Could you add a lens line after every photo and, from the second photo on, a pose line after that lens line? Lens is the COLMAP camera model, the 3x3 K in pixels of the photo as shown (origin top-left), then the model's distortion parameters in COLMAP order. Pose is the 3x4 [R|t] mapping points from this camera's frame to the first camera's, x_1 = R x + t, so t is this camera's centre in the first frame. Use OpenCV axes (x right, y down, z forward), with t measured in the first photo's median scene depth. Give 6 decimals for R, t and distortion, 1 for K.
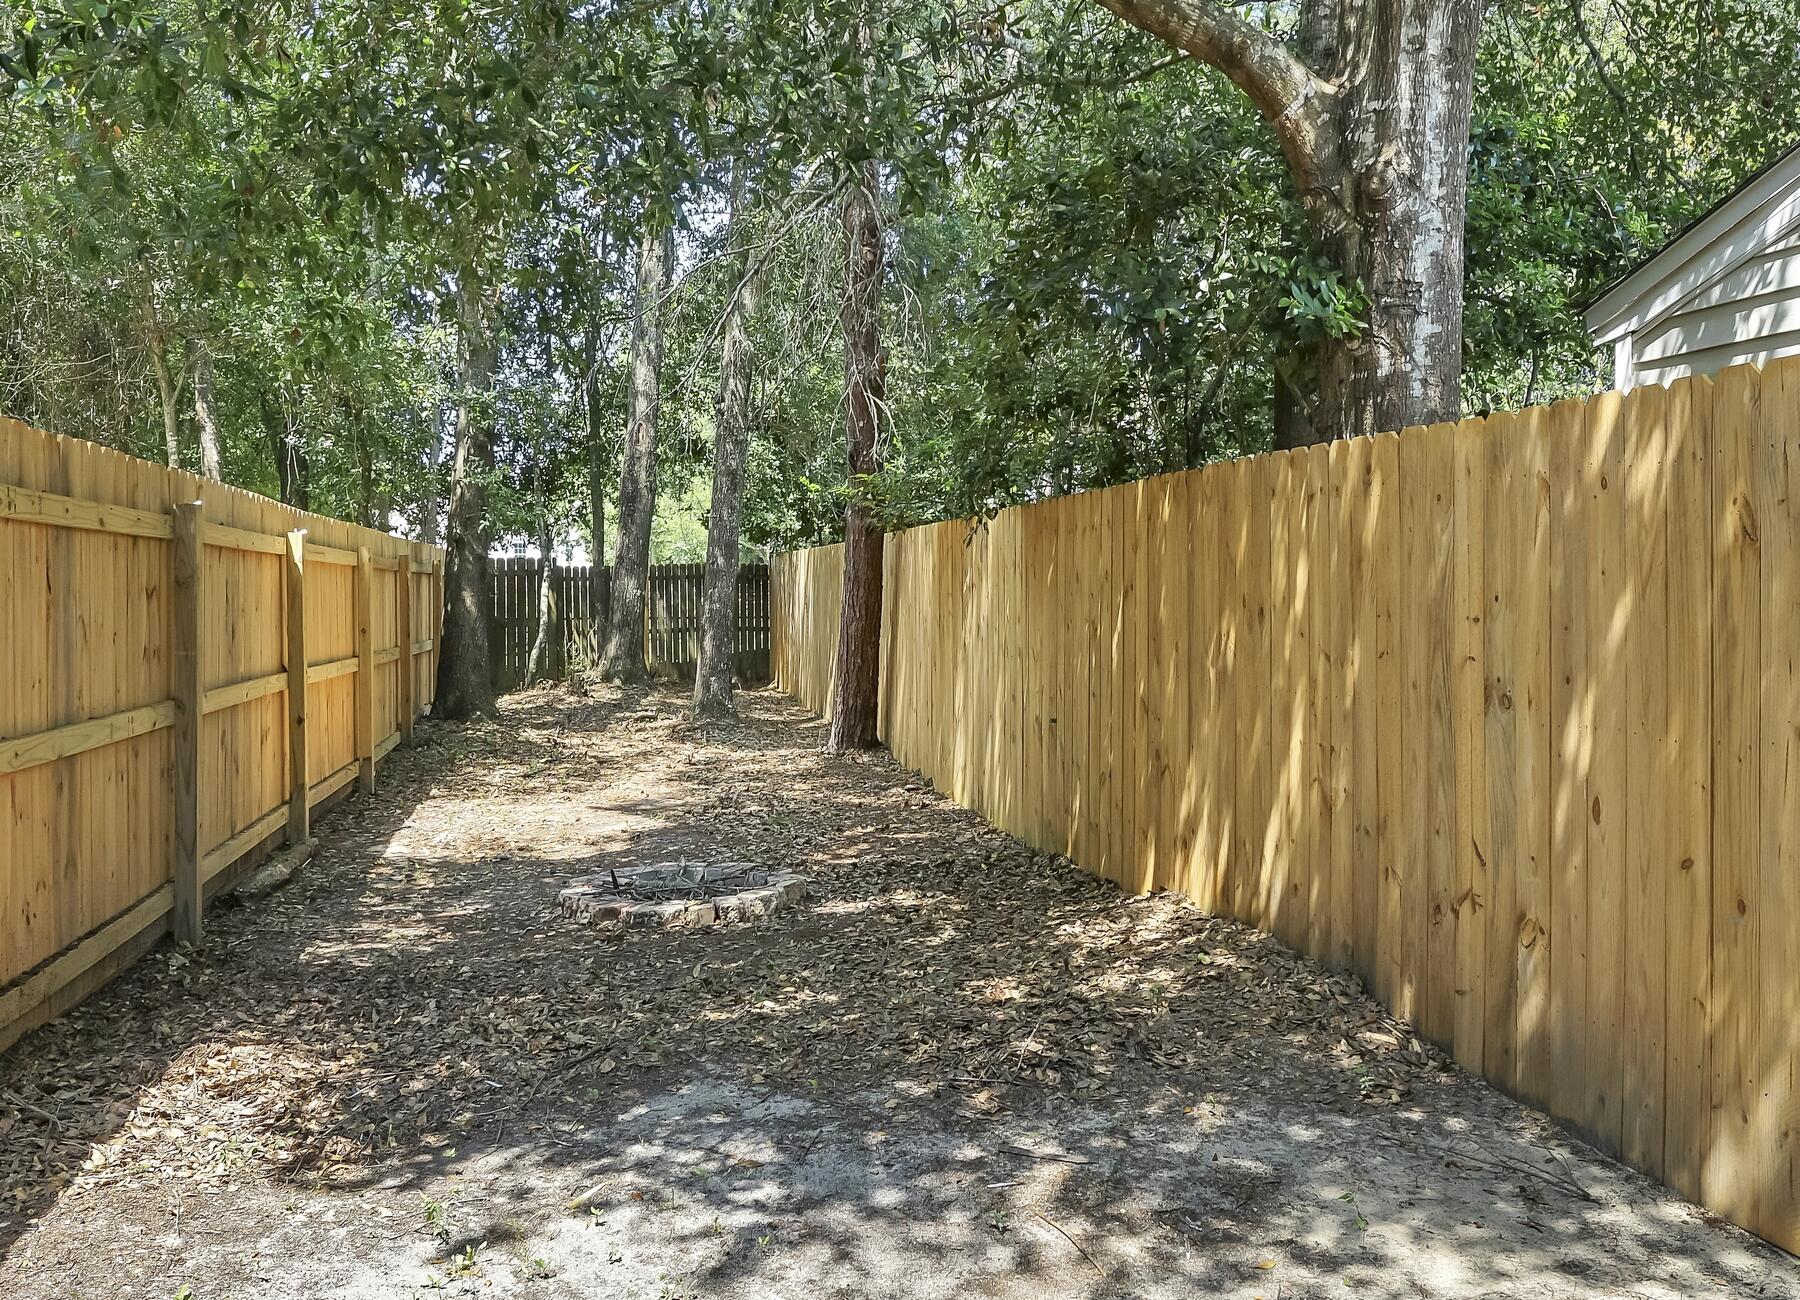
lens RADIAL K [[1483.6, 0, 899.5], [0, 1483.6, 615.0], [0, 0, 1]] dist [0.012229, 0.006102]
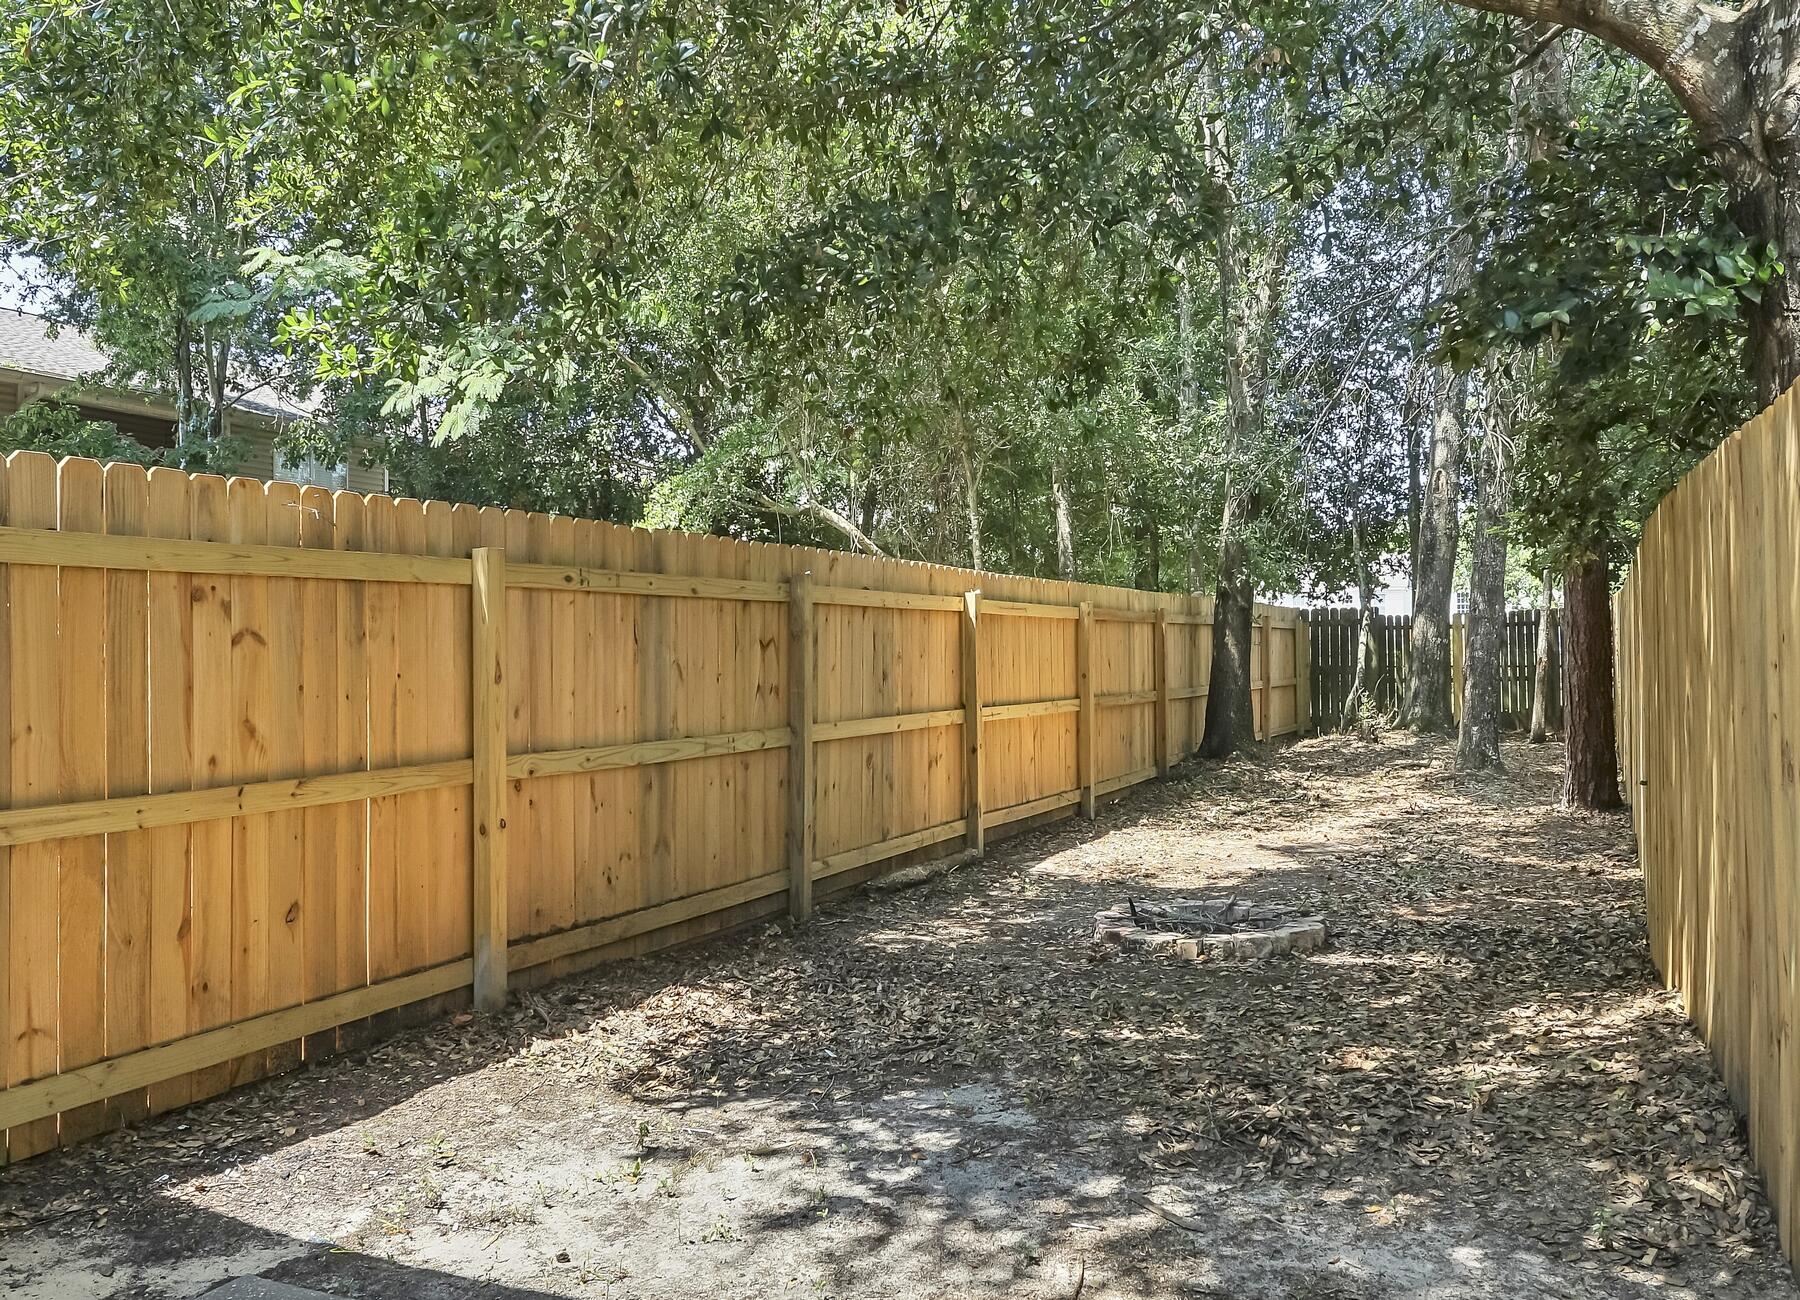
lens RADIAL K [[1402.2, 0, 898.5], [0, 1402.2, 623.1], [0, 0, 1]] dist [0.007240, 0.006776]
pose [[0.793349, -0.016016, -0.608556, 0.397812], [-0.001453, 0.999601, -0.028203, 0.001746], [0.608765, 0.023259, 0.793009, 0.114959]]
